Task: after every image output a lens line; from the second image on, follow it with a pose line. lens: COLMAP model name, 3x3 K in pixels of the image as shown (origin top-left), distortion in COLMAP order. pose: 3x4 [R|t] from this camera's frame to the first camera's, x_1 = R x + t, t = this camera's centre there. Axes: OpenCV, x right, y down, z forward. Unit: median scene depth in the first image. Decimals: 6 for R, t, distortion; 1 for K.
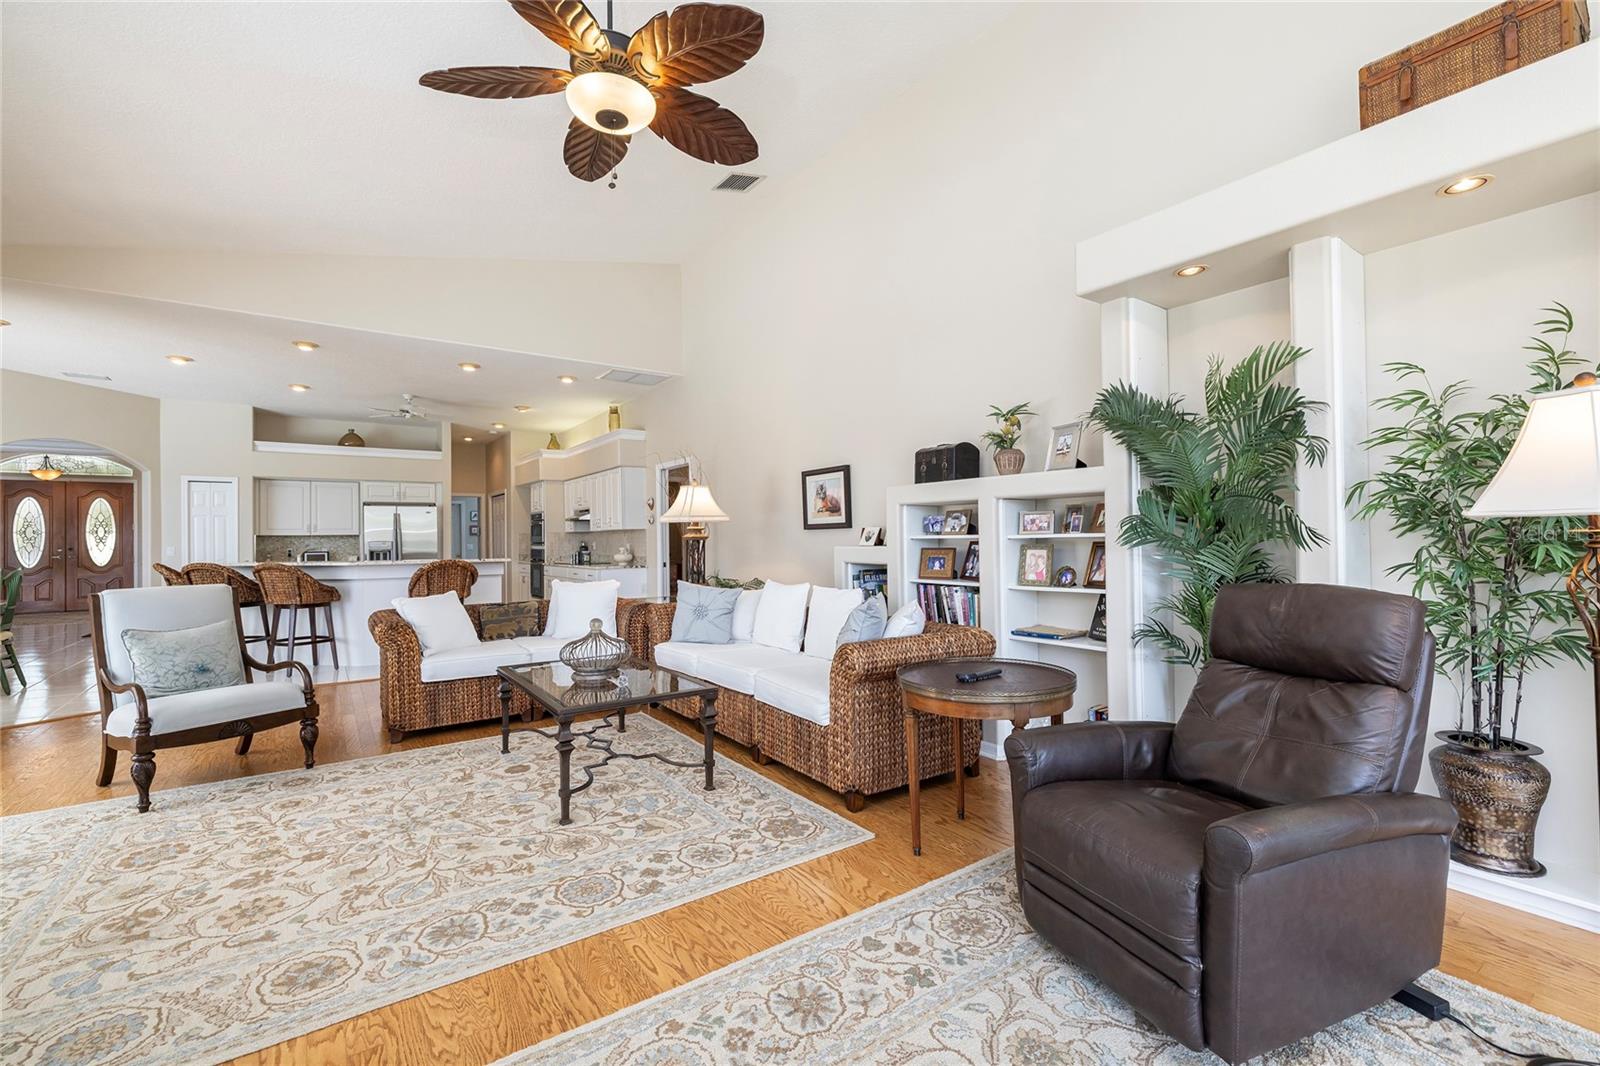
lens RADIAL K [[672.1, 0, 798.7], [0, 672.1, 535.4], [0, 0, 1]] dist [-0.001360, -0.000436]
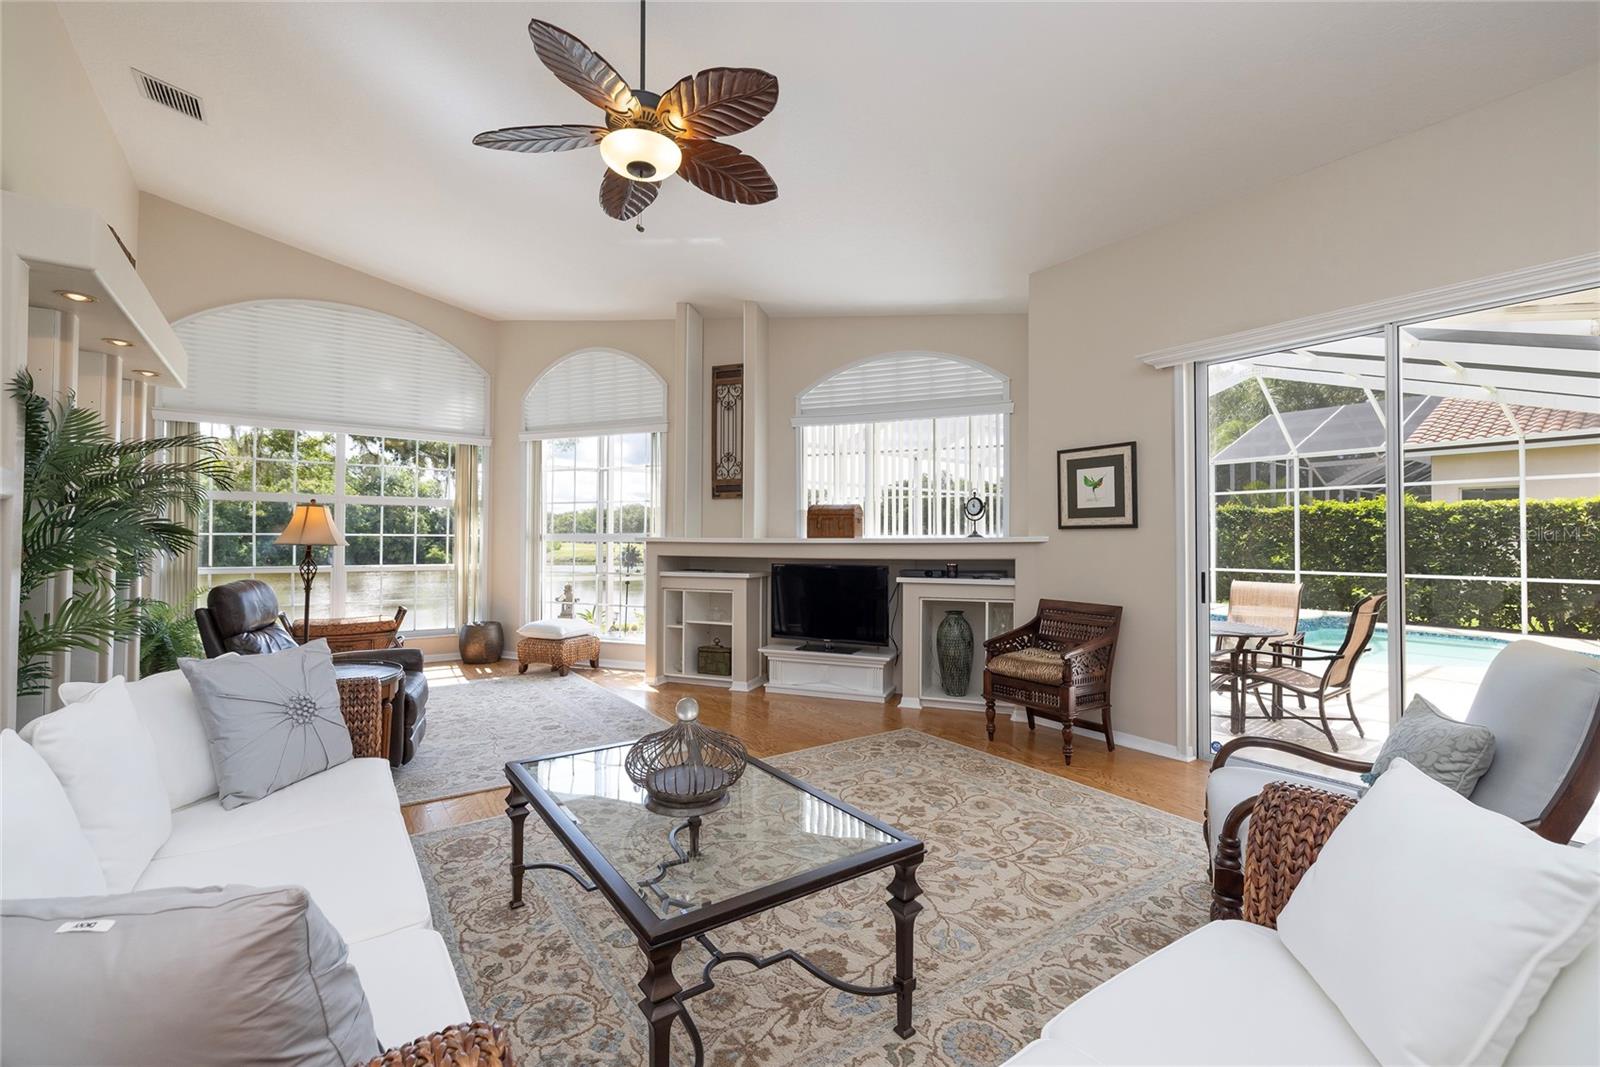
lens RADIAL K [[672.1, 0, 799.7], [0, 672.1, 532.2], [0, 0, 1]] dist [-0.001360, -0.000436]
pose [[-0.999841, 0.005539, -0.016963, -0.563875], [0.005873, 0.999788, -0.019718, -0.009885], [0.016850, -0.019815, -0.999662, 2.292782]]
